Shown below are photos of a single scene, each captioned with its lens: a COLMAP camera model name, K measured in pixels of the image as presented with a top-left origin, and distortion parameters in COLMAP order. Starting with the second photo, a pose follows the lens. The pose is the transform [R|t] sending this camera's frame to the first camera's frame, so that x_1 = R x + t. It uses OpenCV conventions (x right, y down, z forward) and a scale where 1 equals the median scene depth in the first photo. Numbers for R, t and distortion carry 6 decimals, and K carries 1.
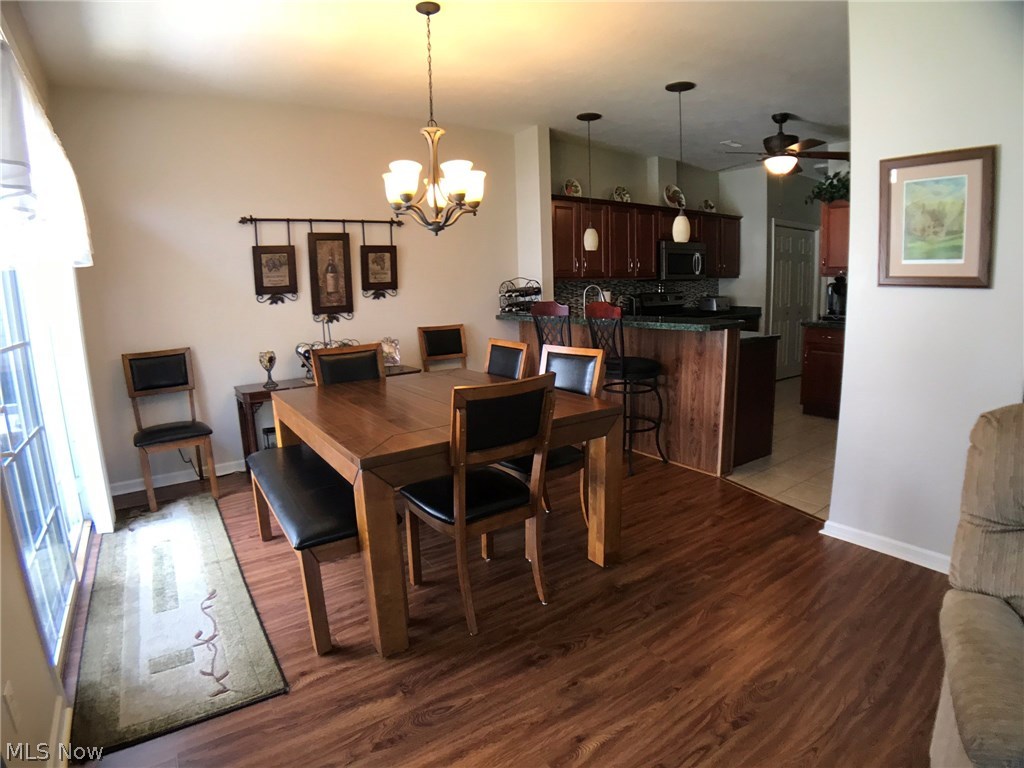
lens RADIAL K [[545.3, 0, 511.9], [0, 545.3, 389.0], [0, 0, 1]] dist [-0.131056, 0.020638]
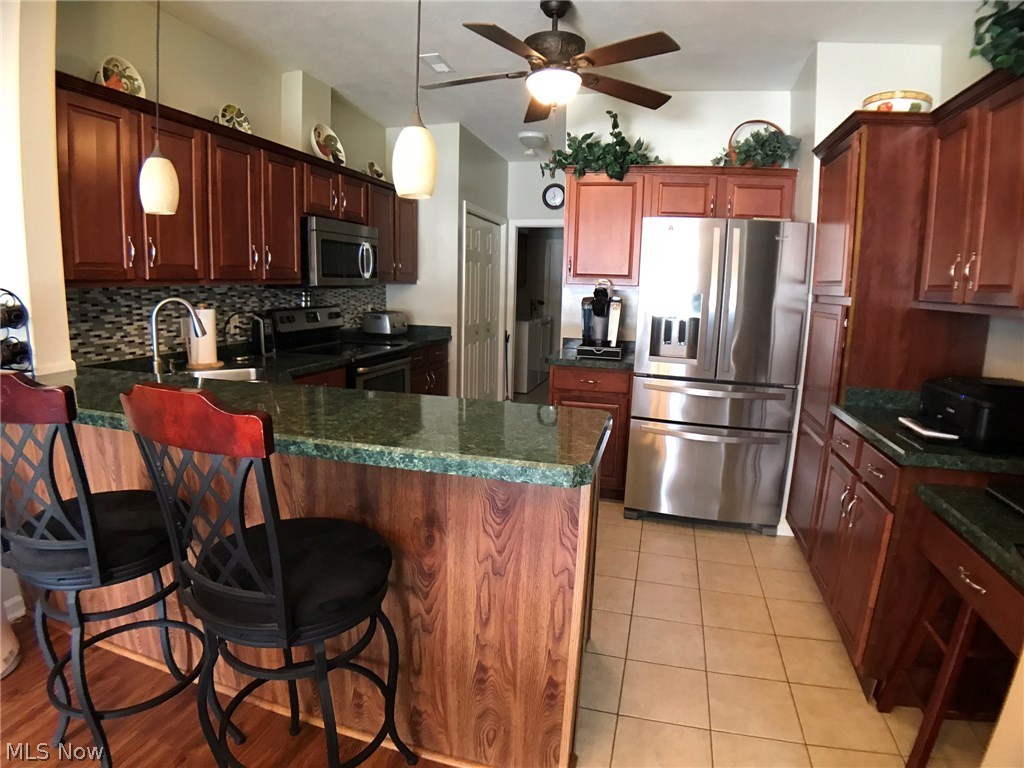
lens RADIAL K [[545.3, 0, 517.9], [0, 545.3, 379.5], [0, 0, 1]] dist [-0.131056, 0.020638]
pose [[0.764359, -0.062273, 0.641776, 0.125135], [0.071356, 0.997381, 0.011793, -0.150463], [-0.640830, 0.036780, 0.766801, 0.678649]]
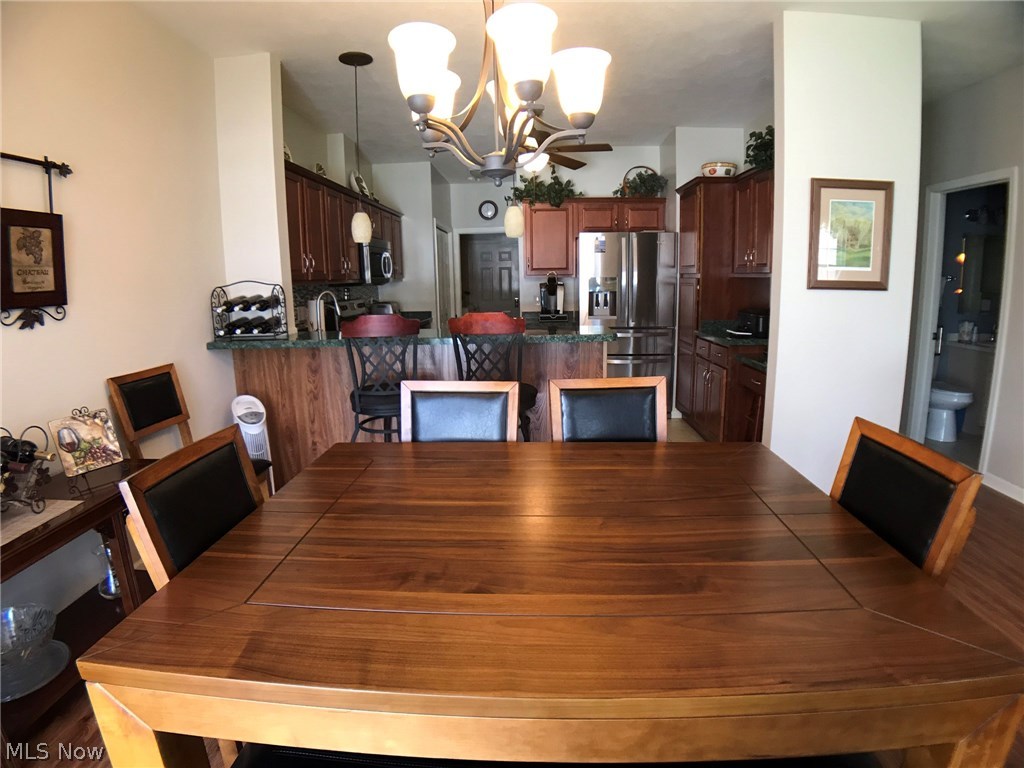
lens RADIAL K [[545.3, 0, 510.4], [0, 545.3, 385.5], [0, 0, 1]] dist [-0.131056, 0.020638]
pose [[0.608546, -0.135020, 0.781947, -0.387003], [0.148997, 0.987333, 0.054528, -0.094867], [-0.779405, 0.083325, 0.620955, 0.505784]]
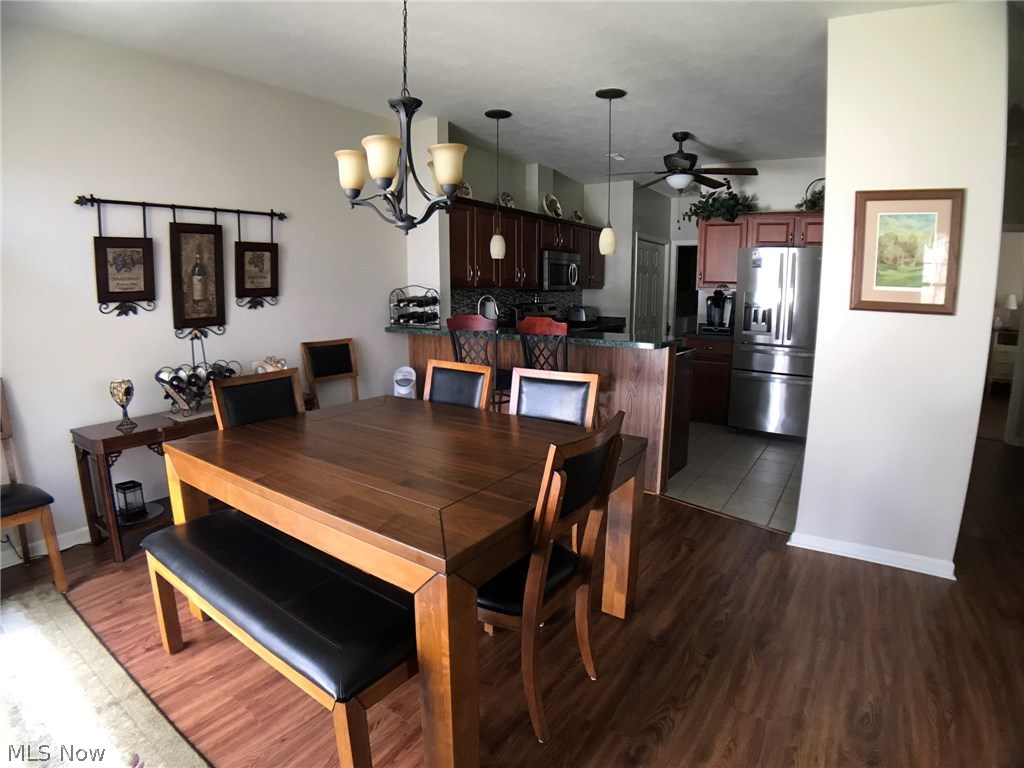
lens RADIAL K [[545.3, 0, 510.9], [0, 545.3, 388.1], [0, 0, 1]] dist [-0.131056, 0.020638]
pose [[0.935477, -0.033018, 0.351842, -0.201914], [0.036124, 0.999345, -0.002265, -0.038690], [-0.351536, 0.014828, 0.936057, 0.152516]]
